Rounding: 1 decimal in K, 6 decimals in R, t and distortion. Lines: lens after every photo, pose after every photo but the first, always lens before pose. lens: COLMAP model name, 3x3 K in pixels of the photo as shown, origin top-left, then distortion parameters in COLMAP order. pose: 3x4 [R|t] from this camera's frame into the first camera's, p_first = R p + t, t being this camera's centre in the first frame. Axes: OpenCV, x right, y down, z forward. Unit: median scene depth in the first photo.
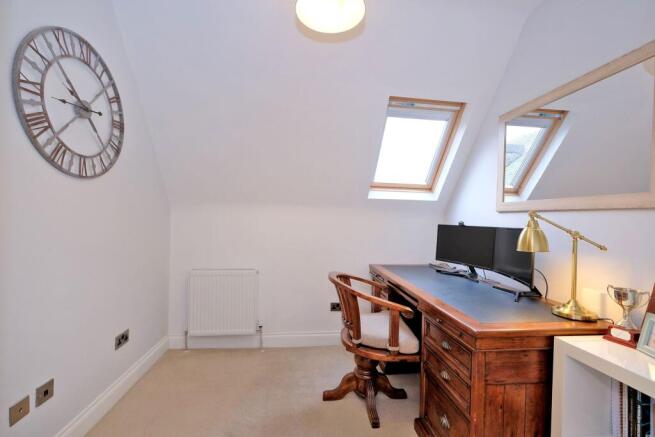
lens RADIAL K [[287.7, 0, 330.8], [0, 287.7, 220.9], [0, 0, 1]] dist [-0.001339, -0.000210]
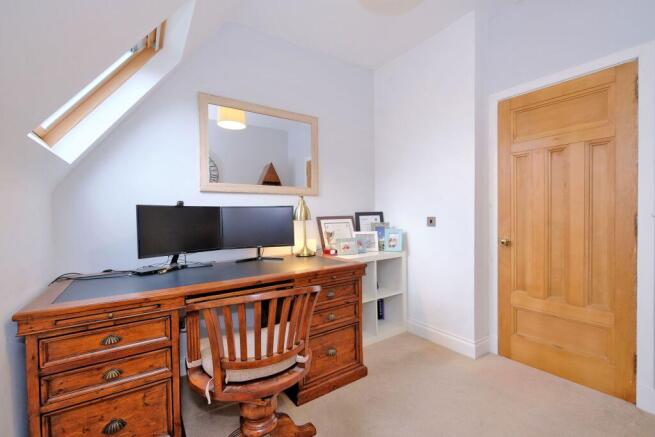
lens RADIAL K [[287.7, 0, 330.8], [0, 287.7, 220.9], [0, 0, 1]] dist [-0.001339, -0.000210]
pose [[-0.426254, -0.051941, 0.903111, -0.453504], [0.000435, 0.998338, 0.057624, 0.012176], [-0.904603, 0.024956, -0.425523, 0.960083]]
